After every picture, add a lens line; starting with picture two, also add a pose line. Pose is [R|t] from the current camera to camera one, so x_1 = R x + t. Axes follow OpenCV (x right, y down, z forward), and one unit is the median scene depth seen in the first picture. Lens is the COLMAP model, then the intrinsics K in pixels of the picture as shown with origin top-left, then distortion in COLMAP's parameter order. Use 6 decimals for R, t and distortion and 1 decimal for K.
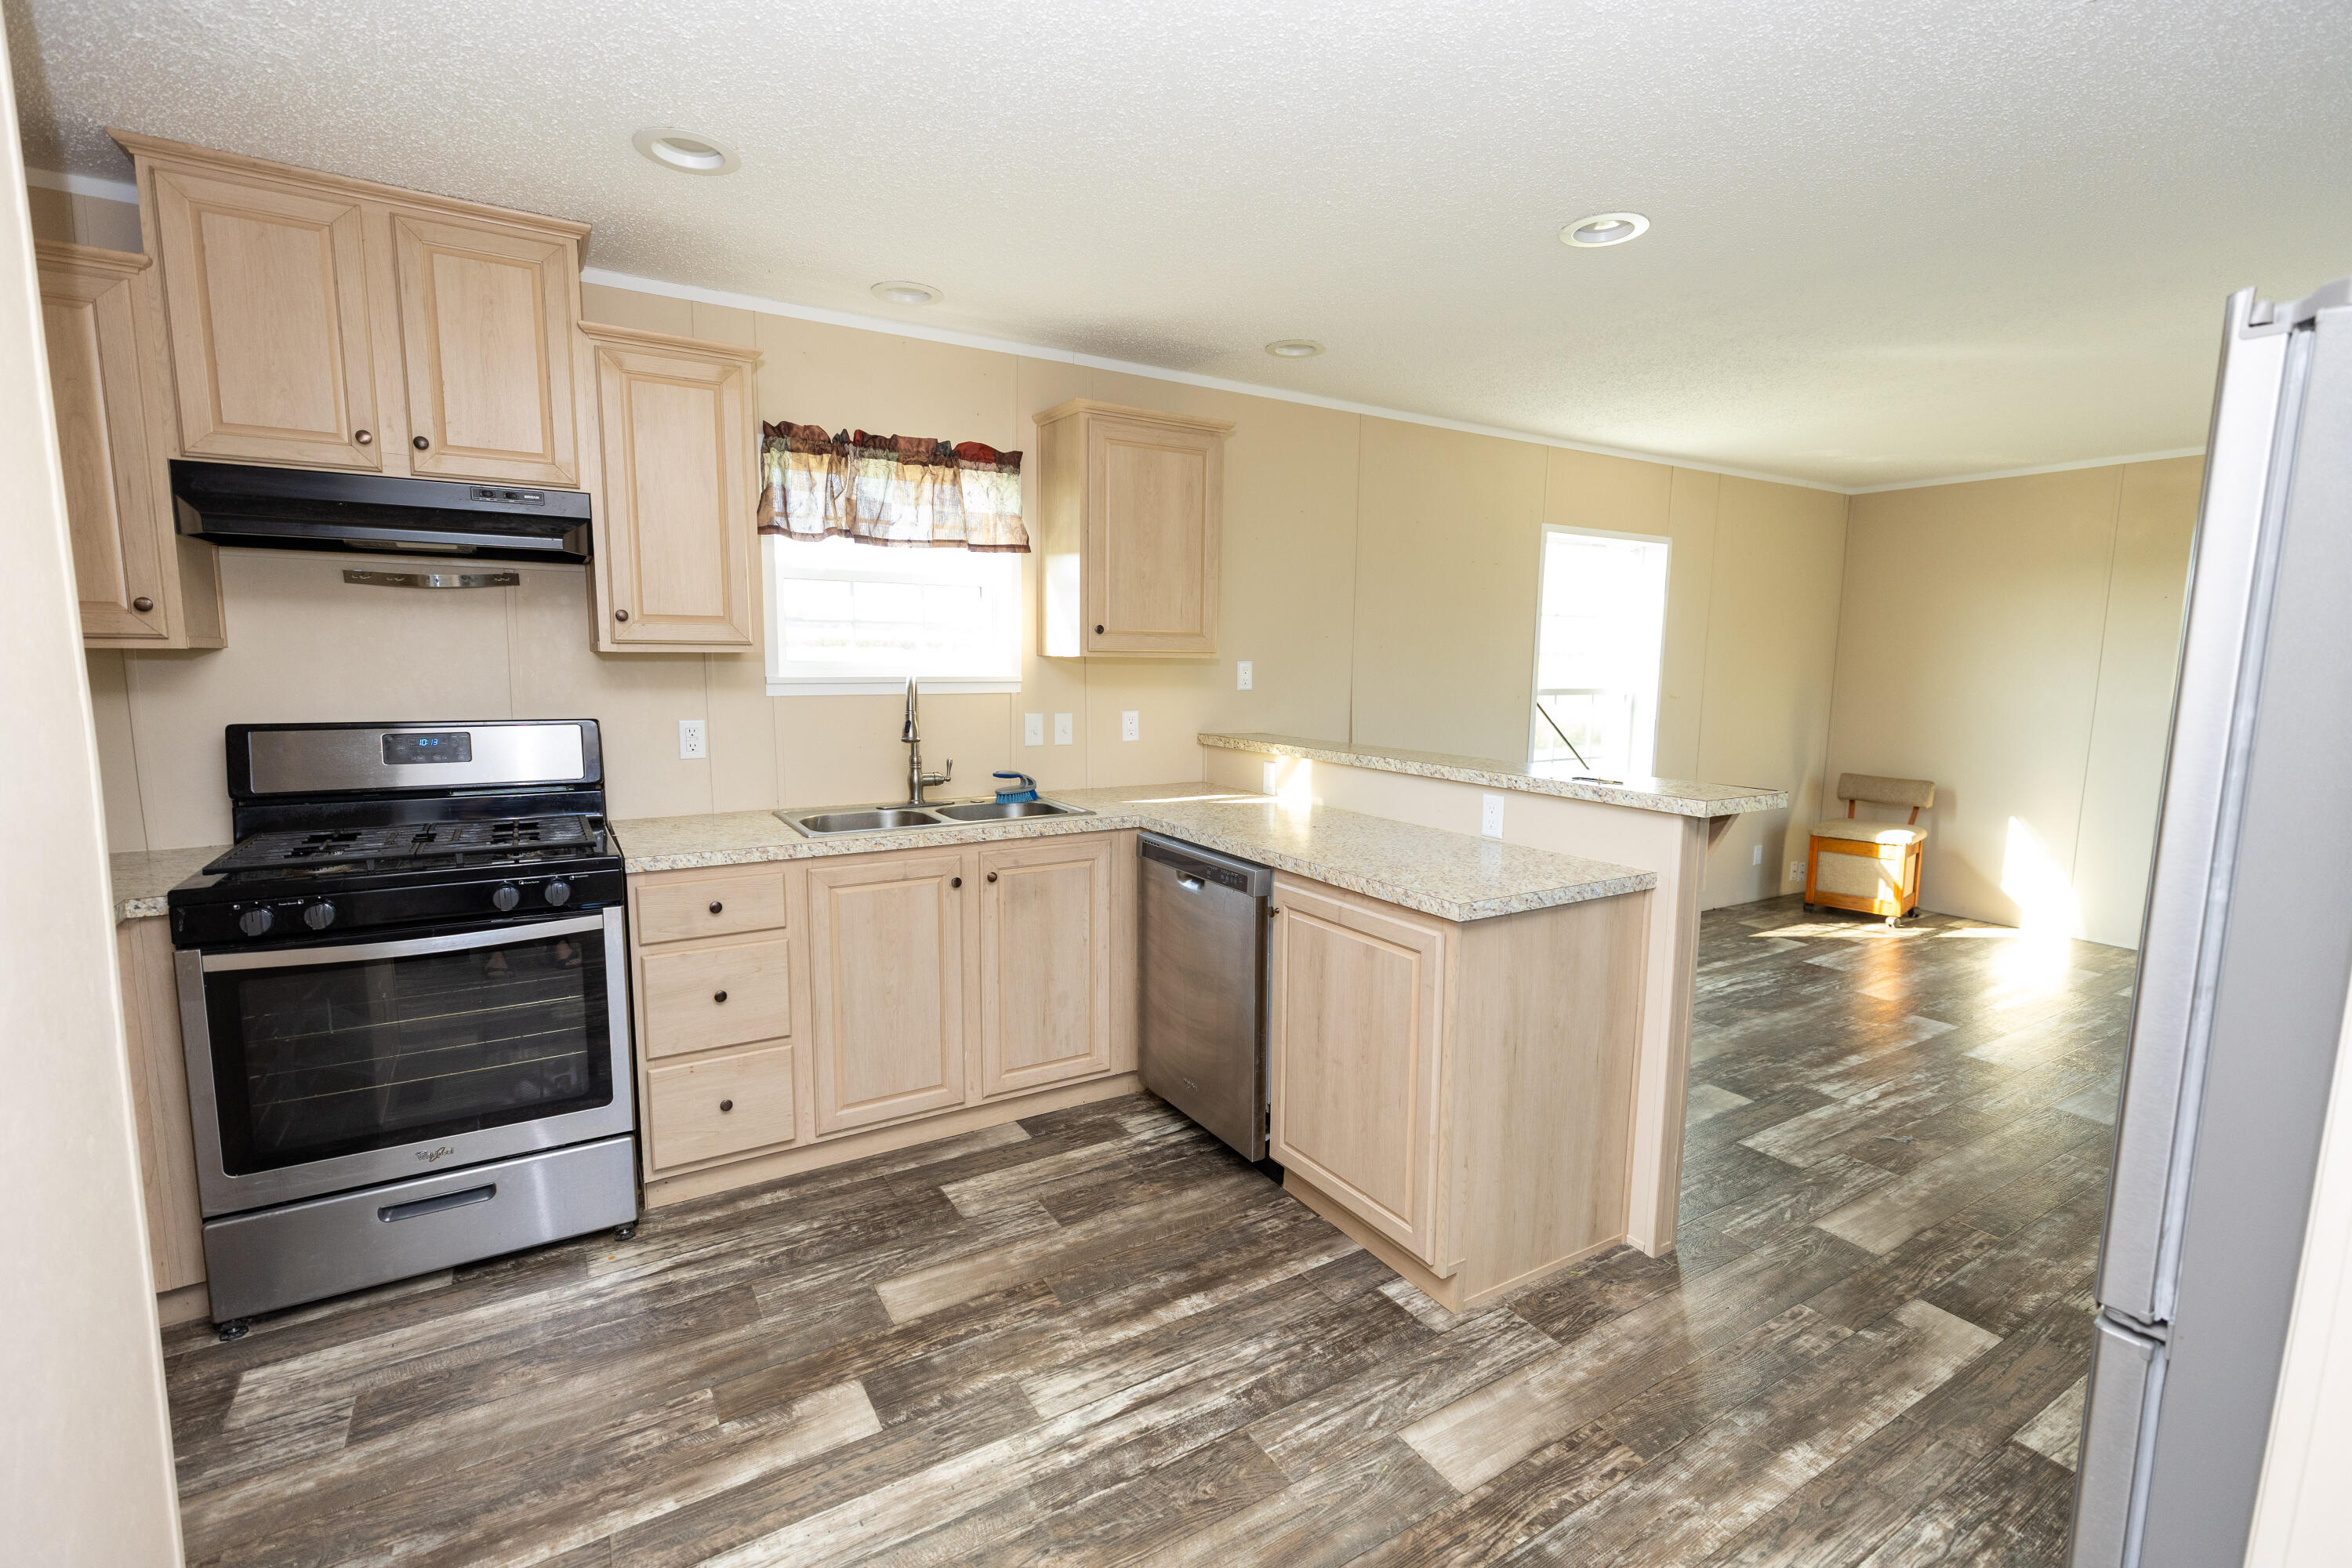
lens RADIAL K [[1063.3, 0, 1173.6], [0, 1063.3, 784.8], [0, 0, 1]] dist [0.006089, -0.000564]
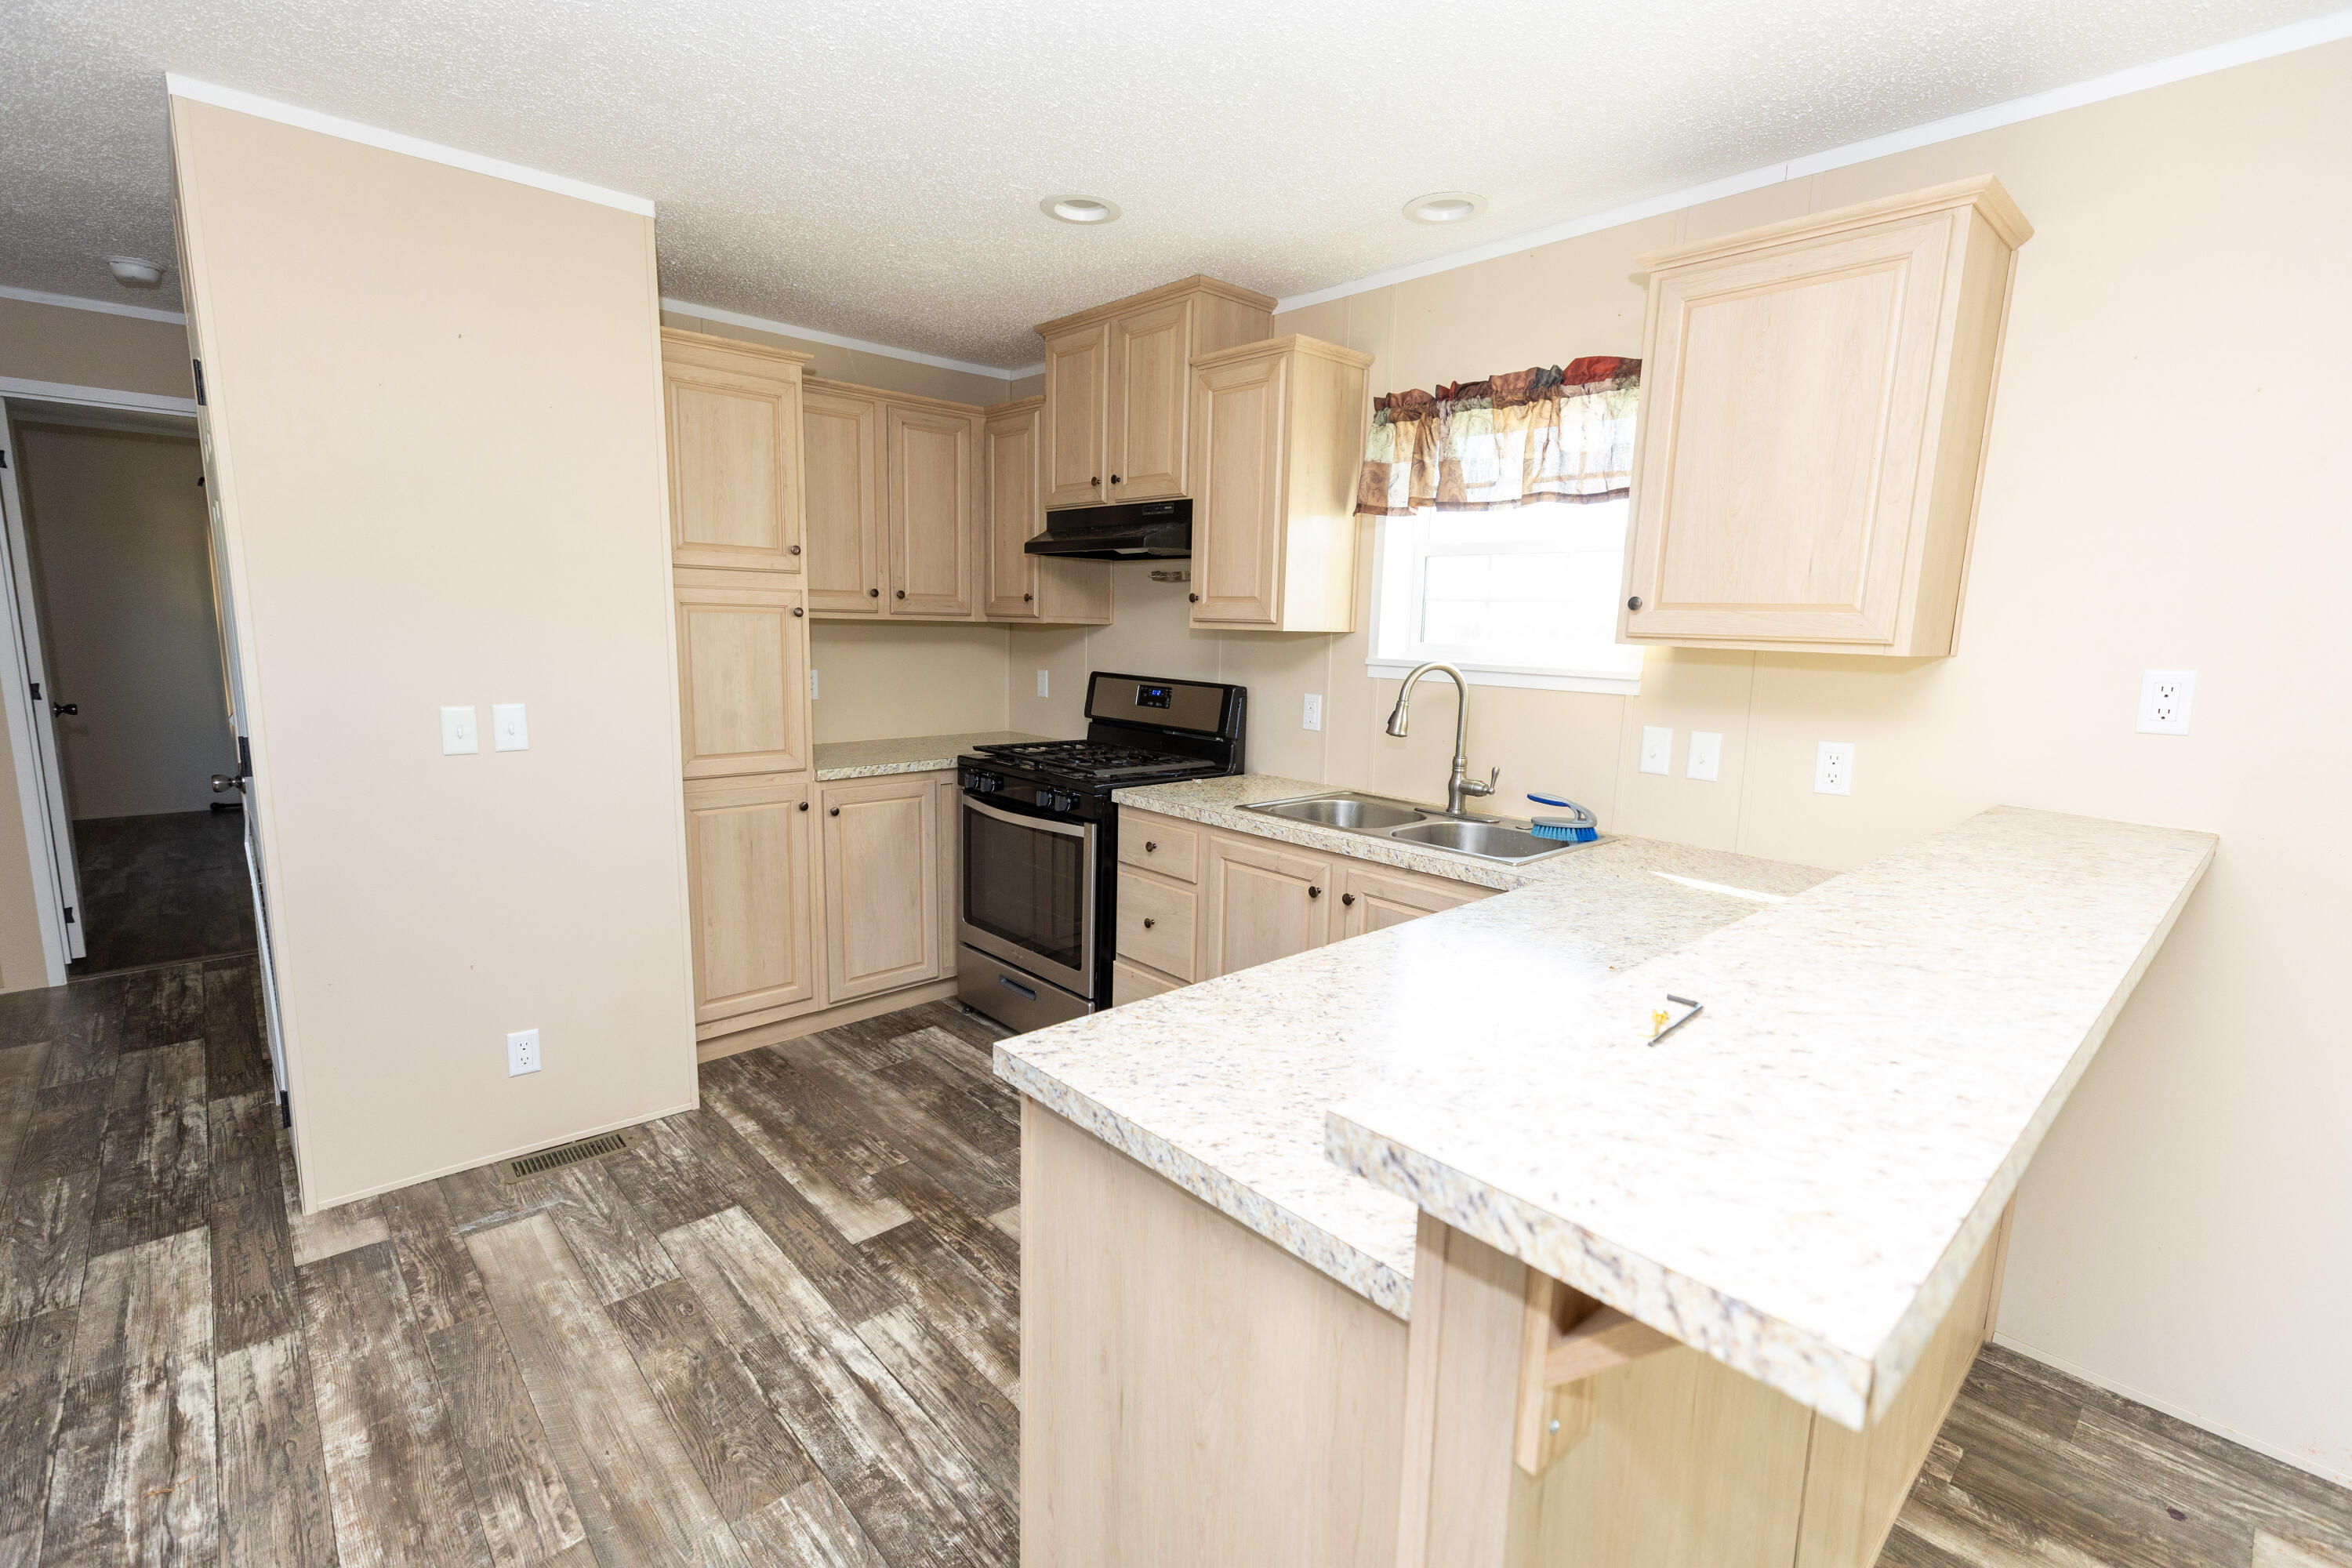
lens RADIAL K [[1041.2, 0, 1165.1], [0, 1041.2, 784.3], [0, 0, 1]] dist [0.002687, 0.000654]
pose [[0.191818, 0.148227, -0.970172, 0.738526], [-0.145498, 0.981900, 0.121252, -0.102306], [0.970586, 0.117900, 0.209913, 0.848057]]
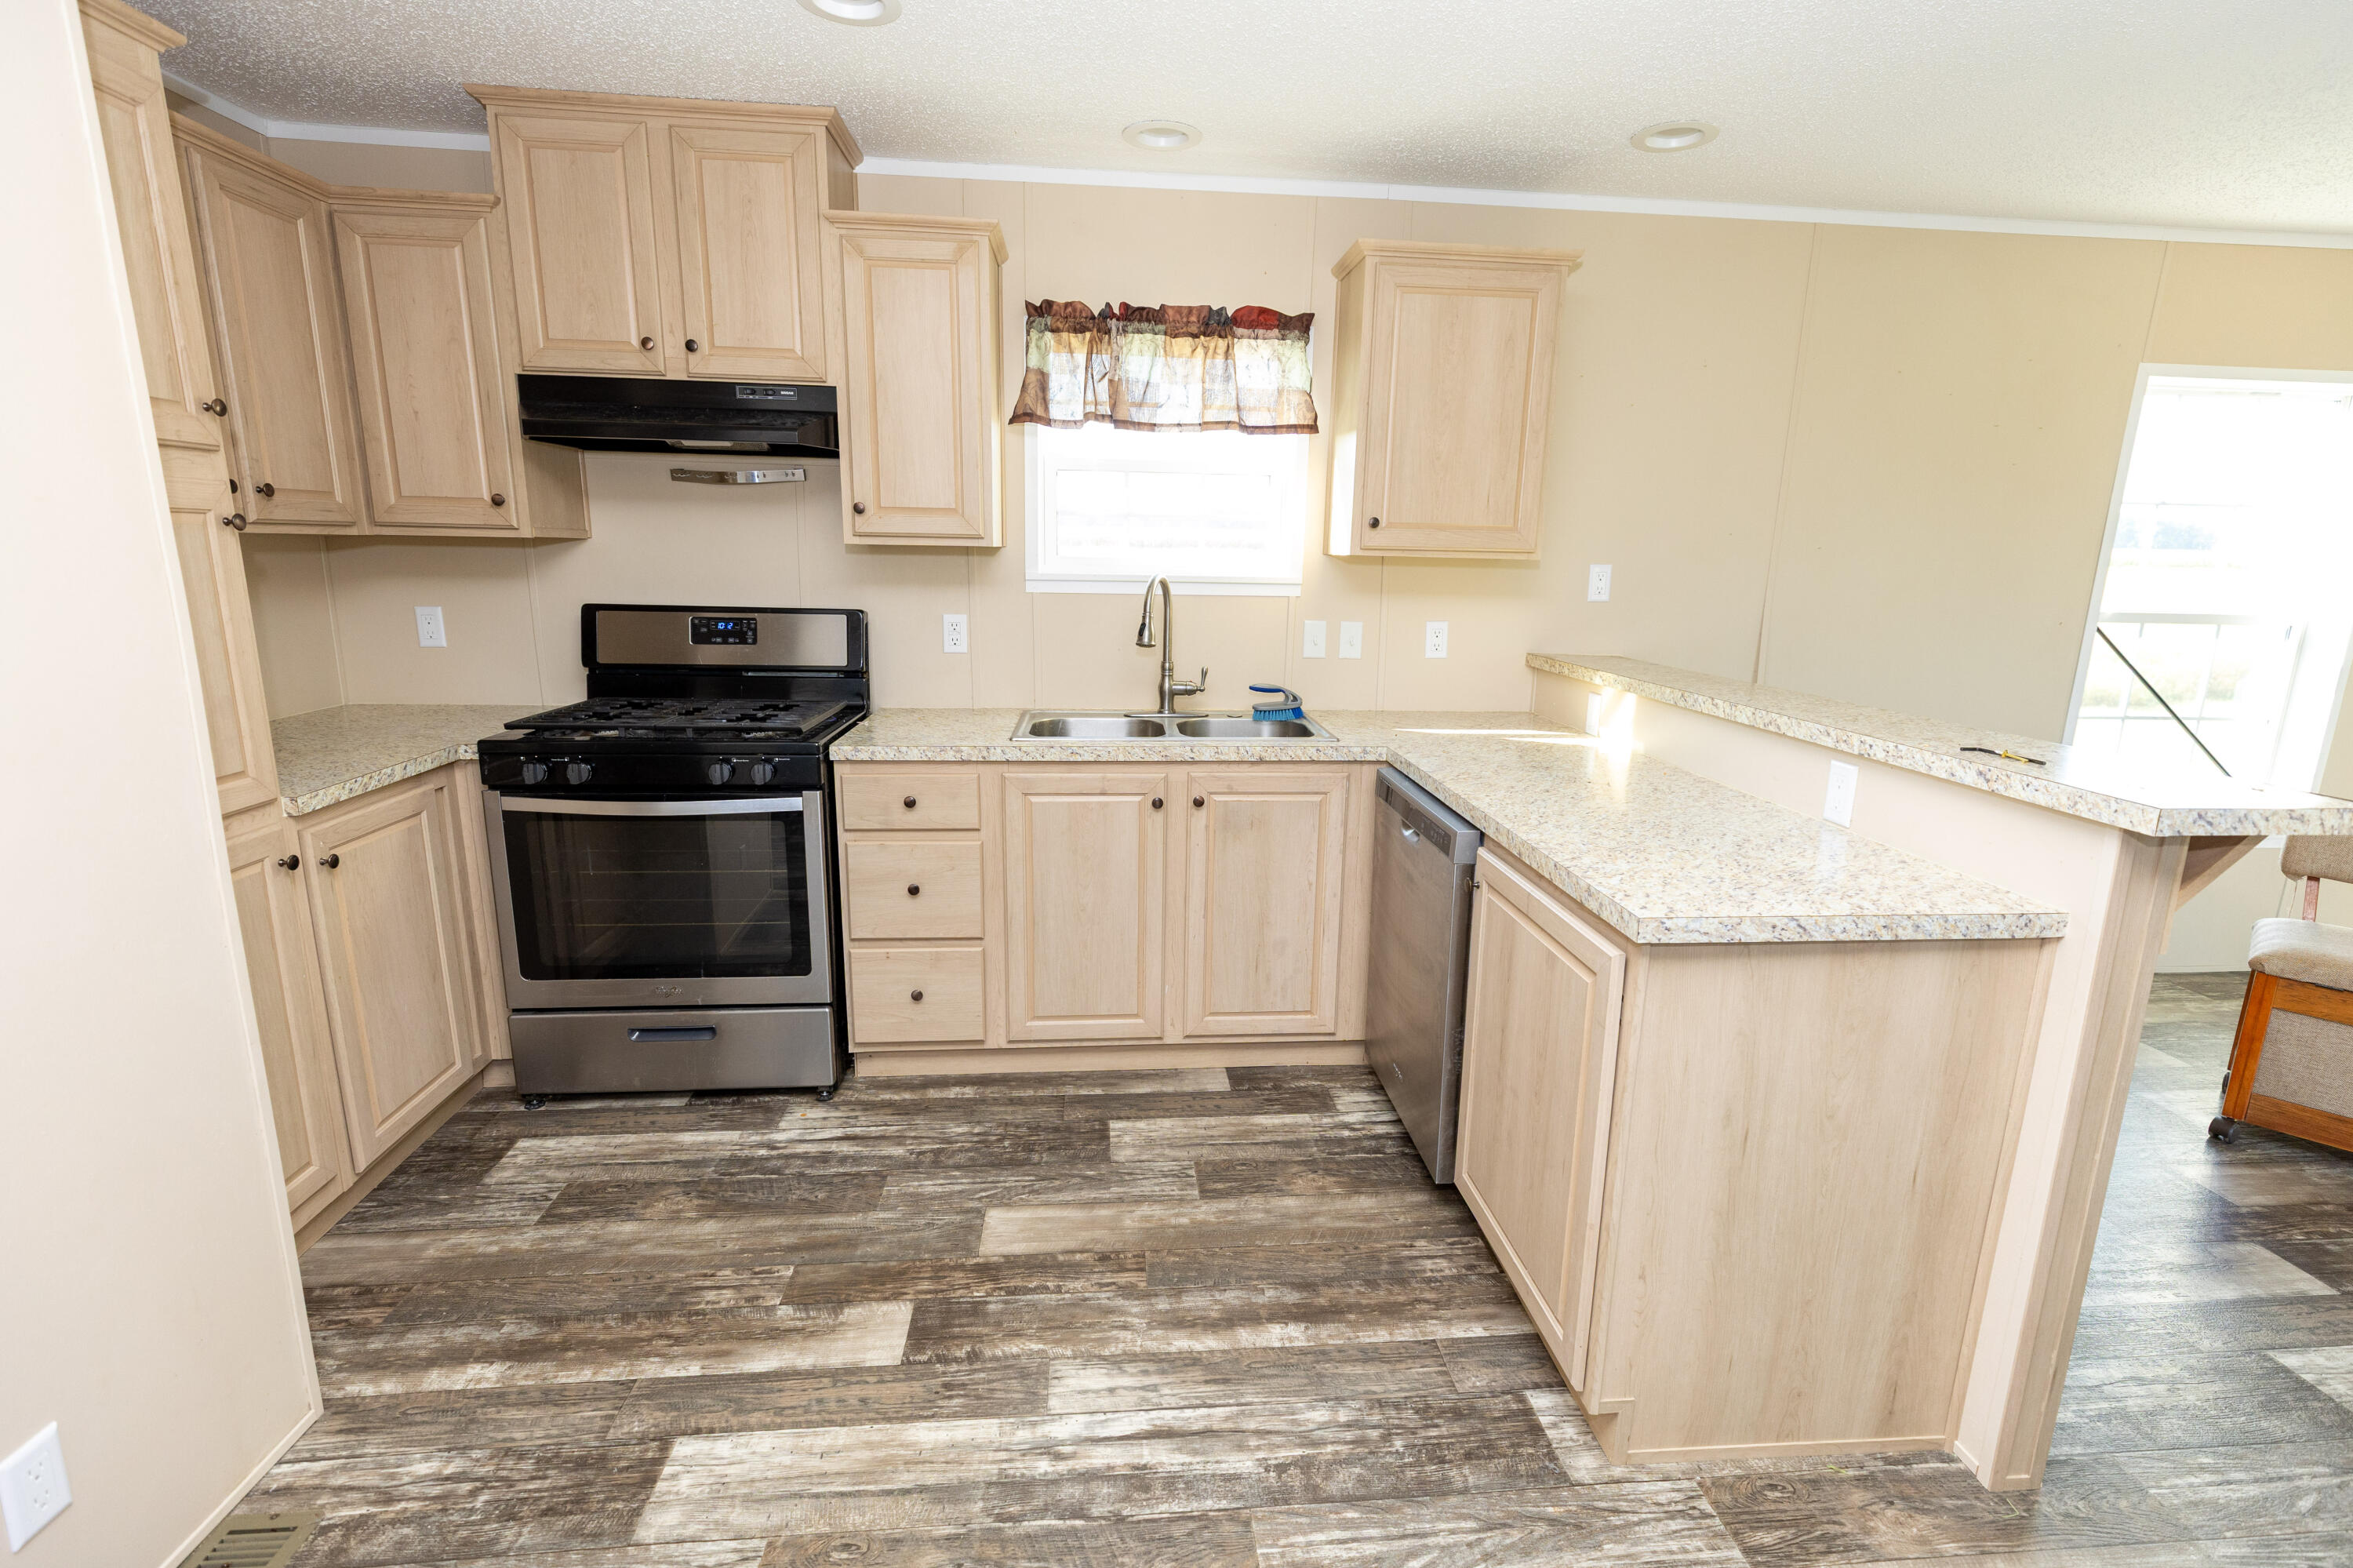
lens RADIAL K [[1080.4, 0, 1180.7], [0, 1080.4, 780.7], [0, 0, 1]] dist [0.004896, -0.000761]
pose [[0.895225, 0.100867, -0.434048, 0.264446], [-0.065831, 0.993293, 0.095053, -0.020598], [0.440725, -0.056520, 0.895861, 0.220285]]
